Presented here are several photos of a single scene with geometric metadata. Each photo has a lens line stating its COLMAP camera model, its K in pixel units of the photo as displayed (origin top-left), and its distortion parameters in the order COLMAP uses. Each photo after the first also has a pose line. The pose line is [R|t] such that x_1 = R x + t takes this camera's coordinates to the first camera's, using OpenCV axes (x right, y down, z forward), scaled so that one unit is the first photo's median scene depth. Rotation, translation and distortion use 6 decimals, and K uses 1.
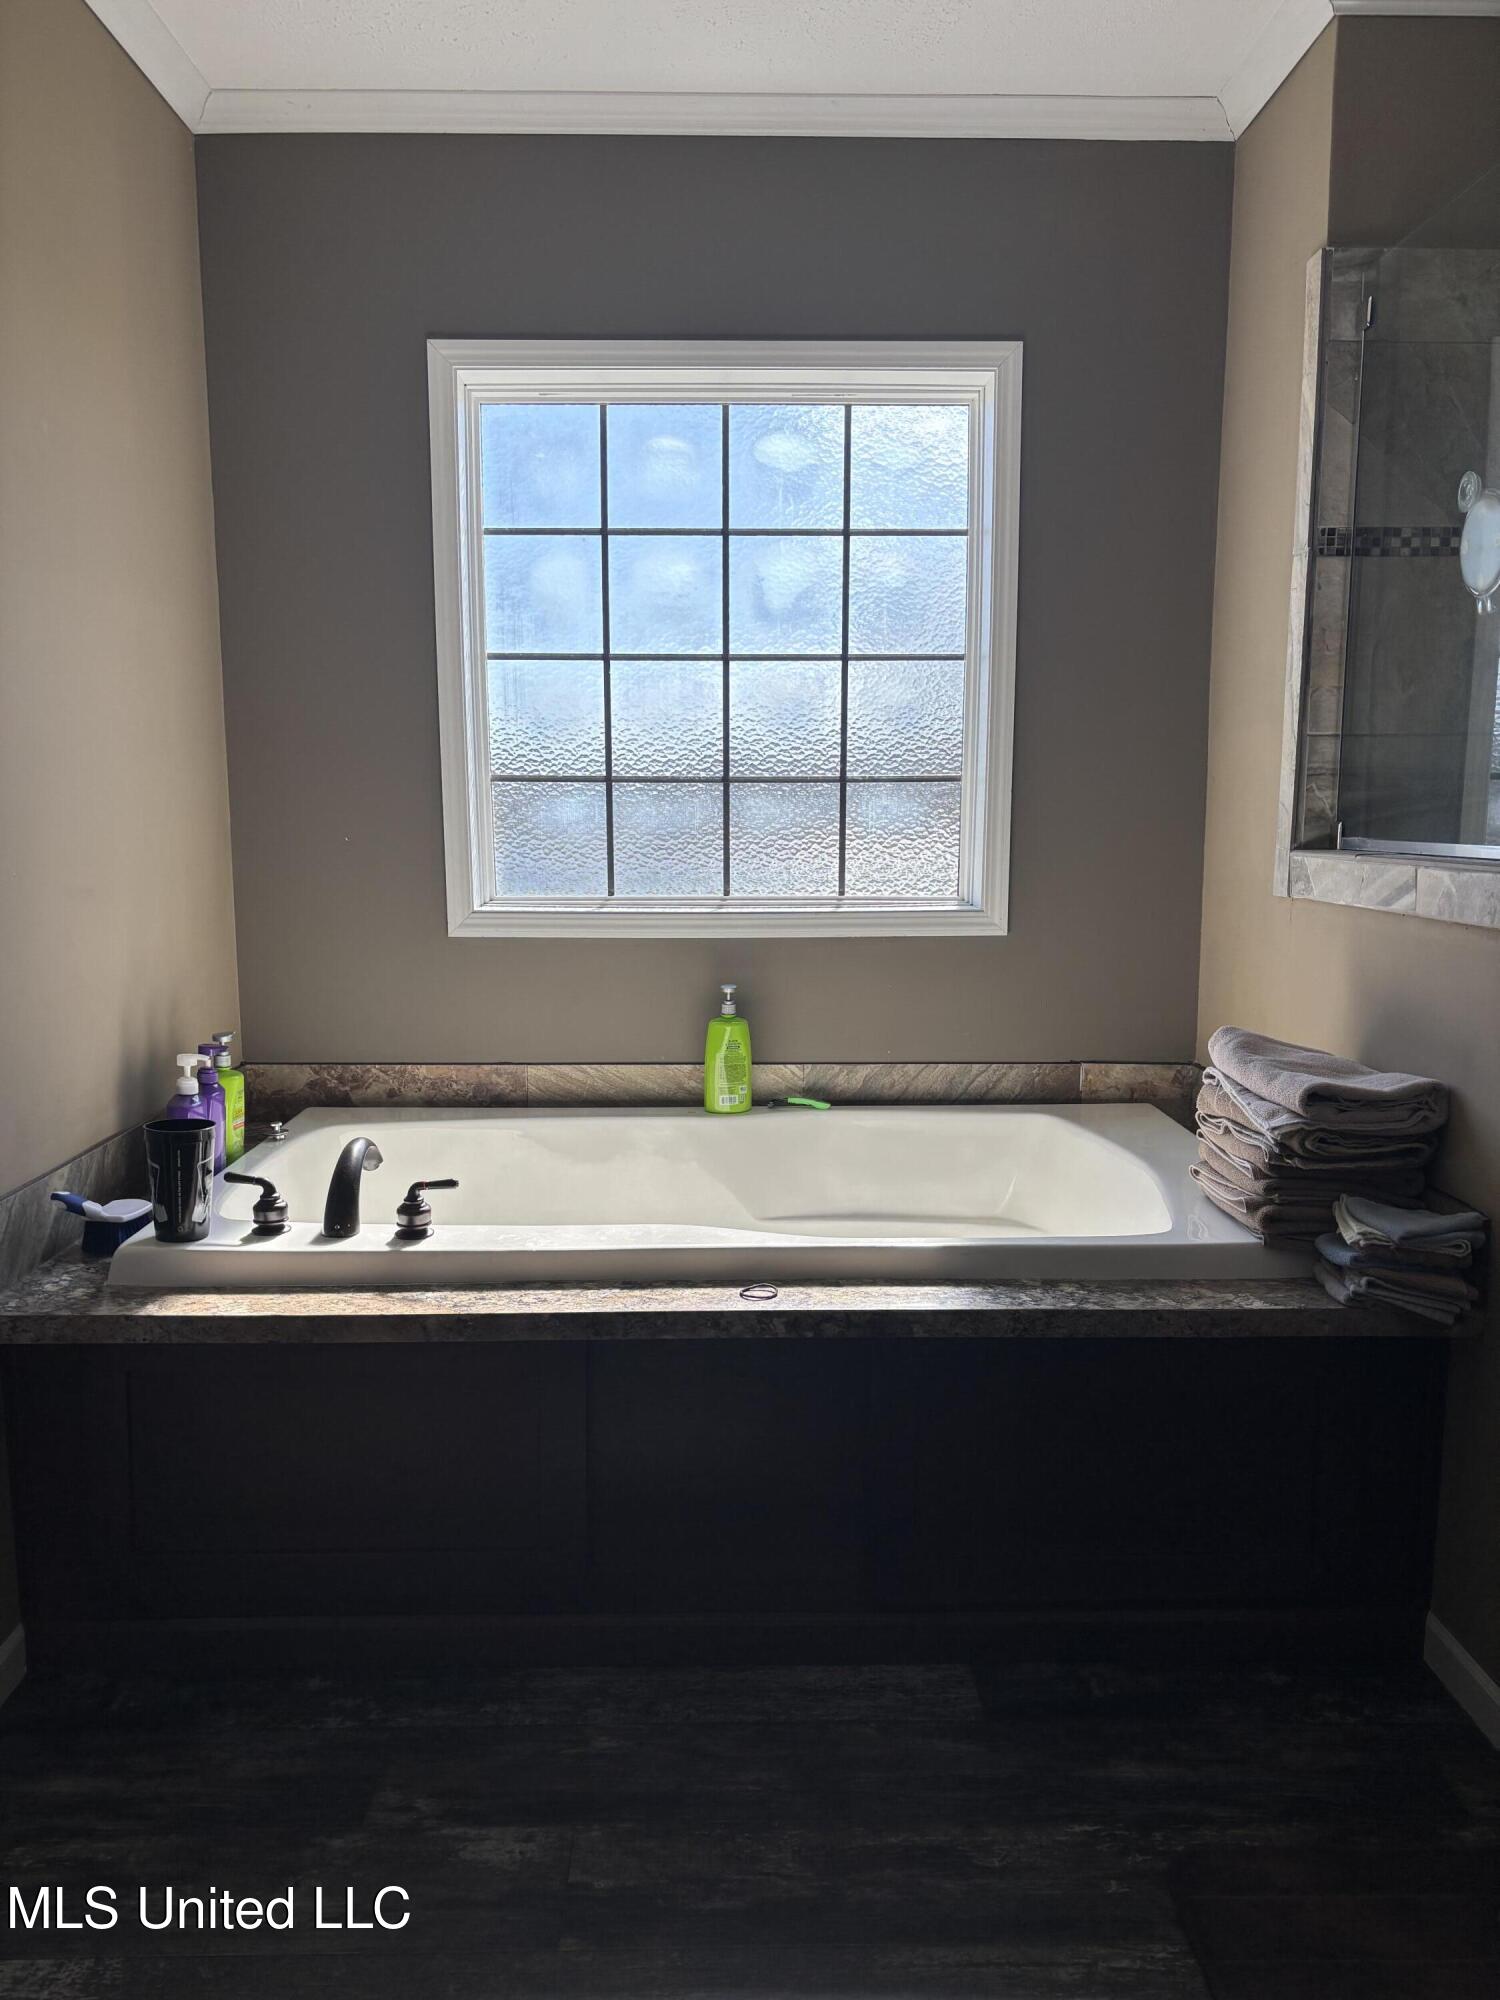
lens RADIAL K [[1482.8, 0, 740.3], [0, 1482.8, 1034.8], [0, 0, 1]] dist [0.015886, -0.010011]
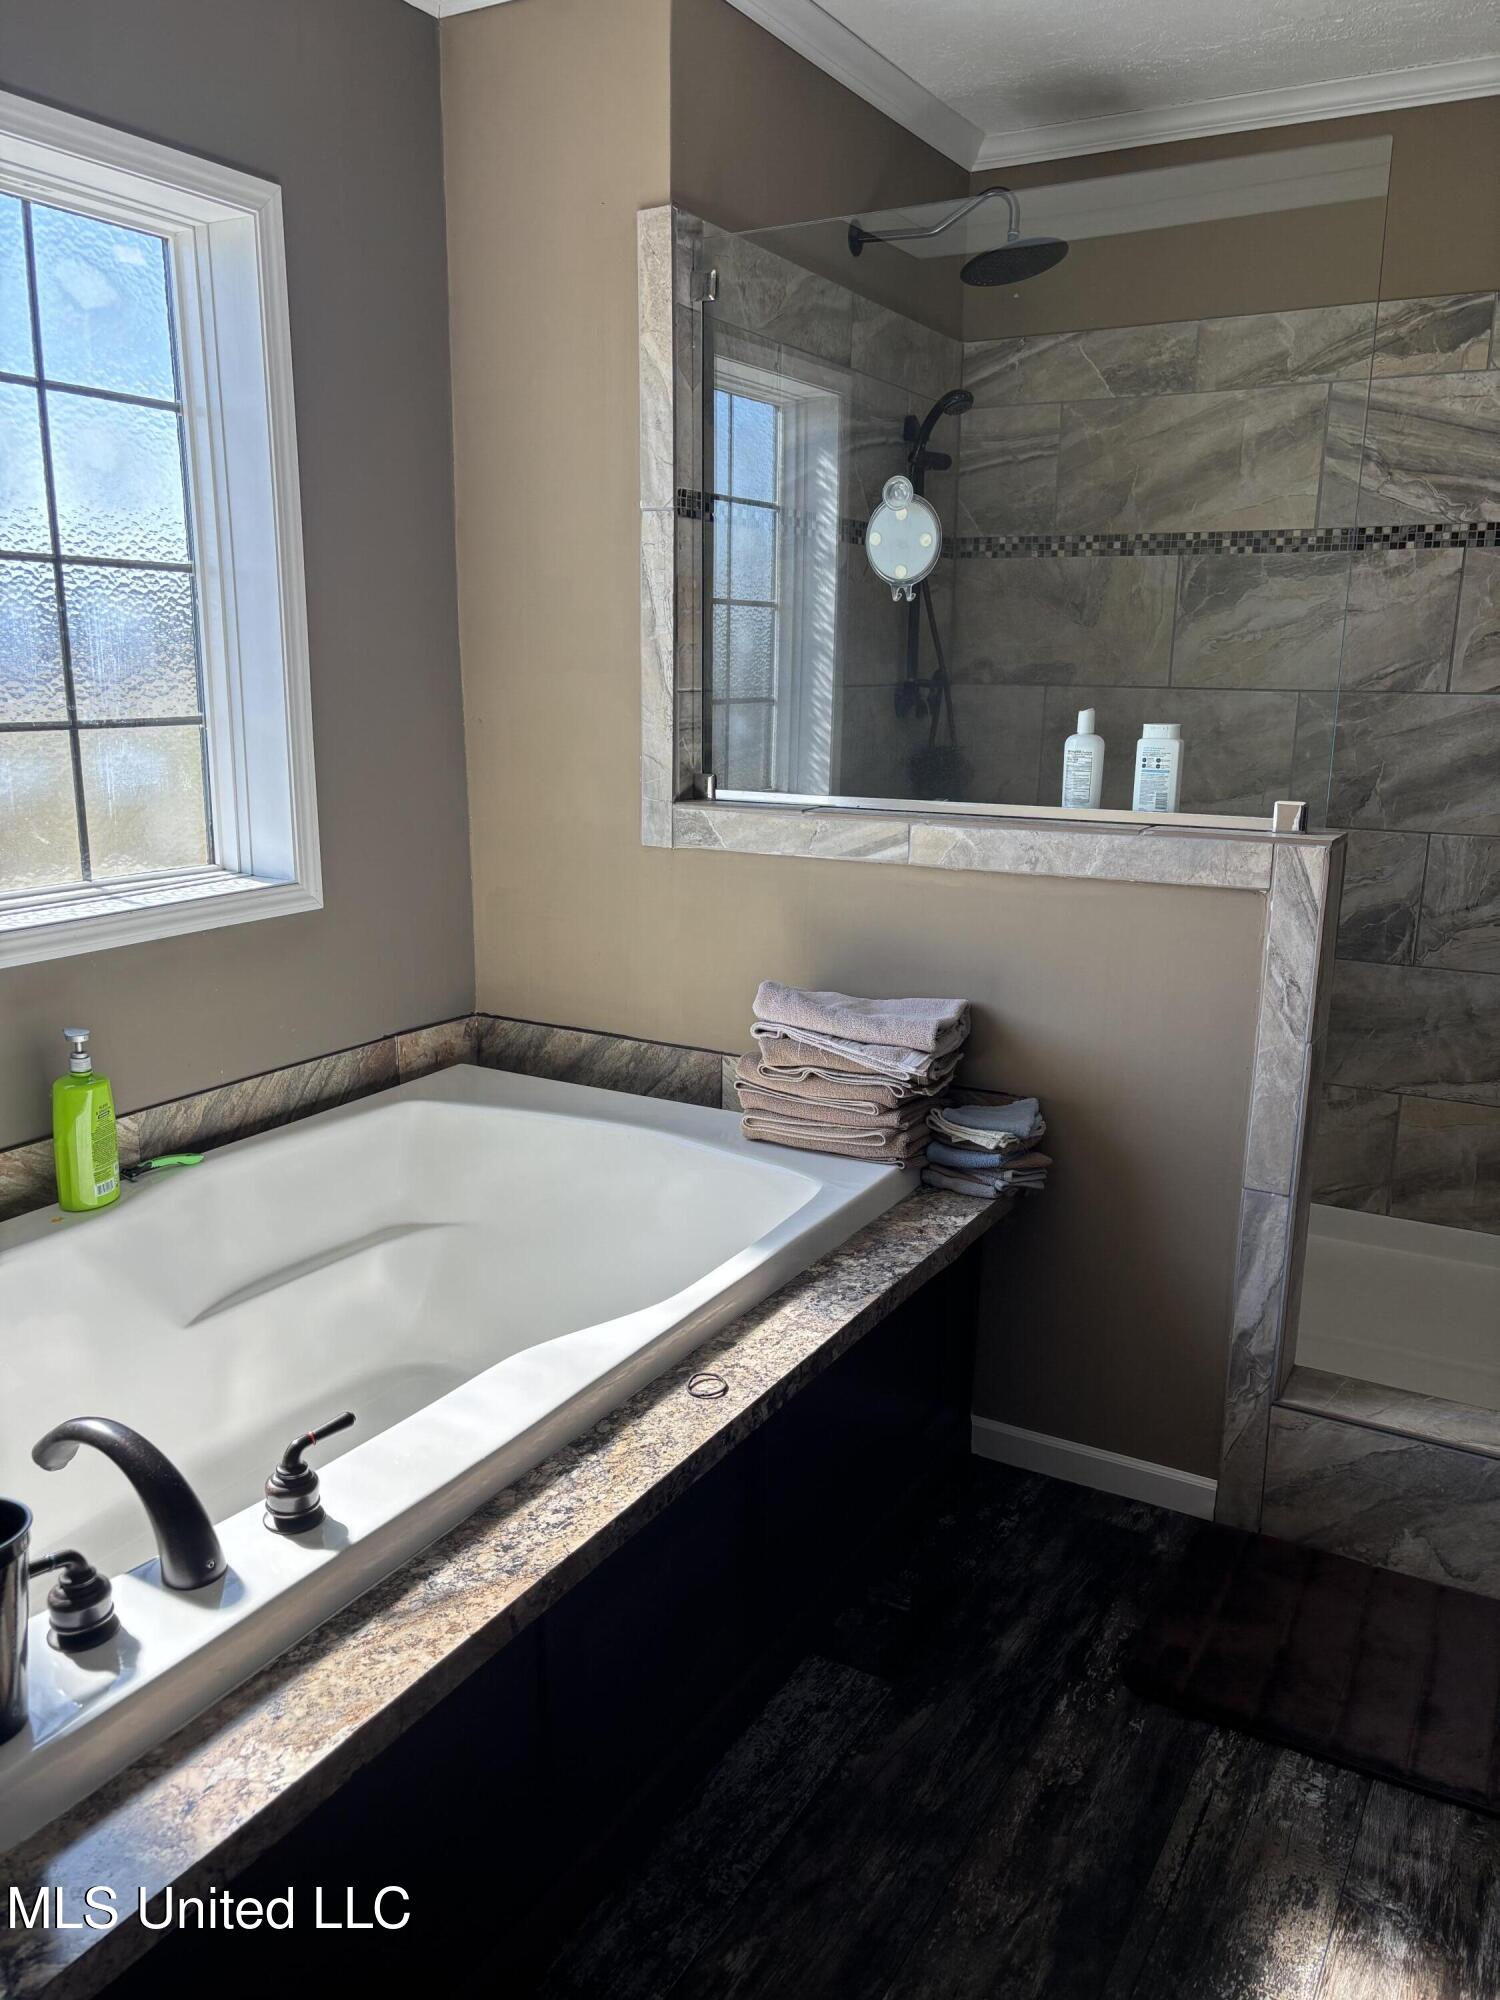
lens RADIAL K [[1502.2, 0, 762.8], [0, 1502.2, 1027.5], [0, 0, 1]] dist [0.053853, -0.081865]
pose [[0.510780, -0.198019, 0.836595, -0.612322], [0.118309, 0.980044, 0.159740, -0.153825], [-0.851532, 0.017384, 0.524015, 0.464854]]
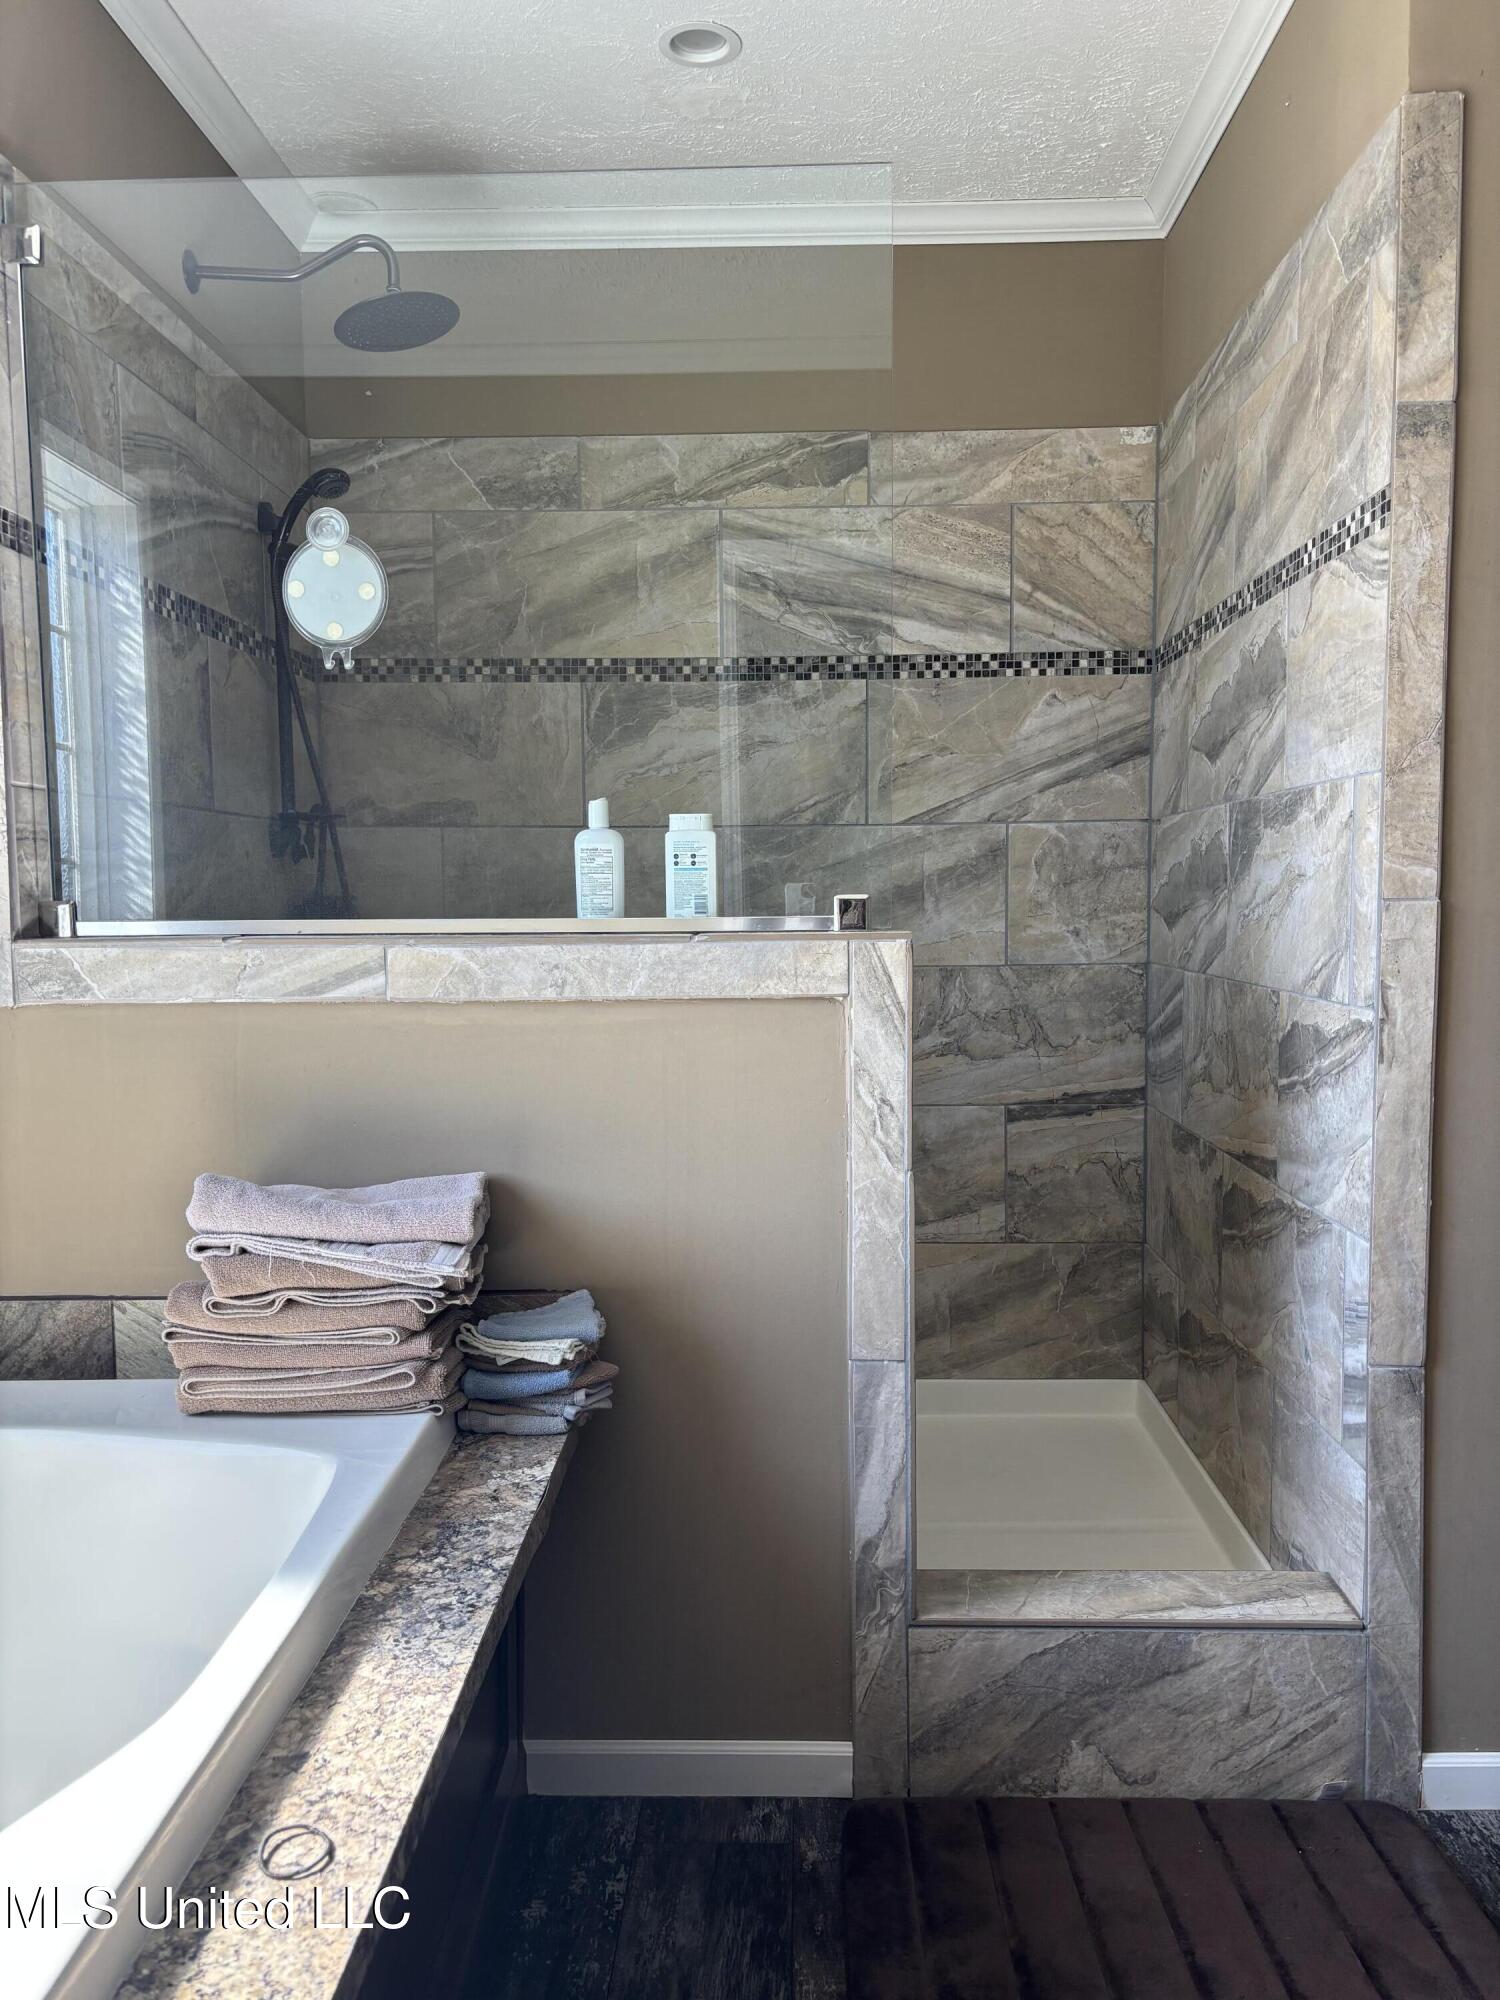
lens RADIAL K [[1502.2, 0, 762.8], [0, 1502.2, 1027.5], [0, 0, 1]] dist [0.053853, -0.081865]
pose [[0.043313, -0.088974, 0.995092, -0.417094], [0.159442, 0.983876, 0.081031, -0.099596], [-0.986257, 0.155149, 0.056801, 0.712967]]
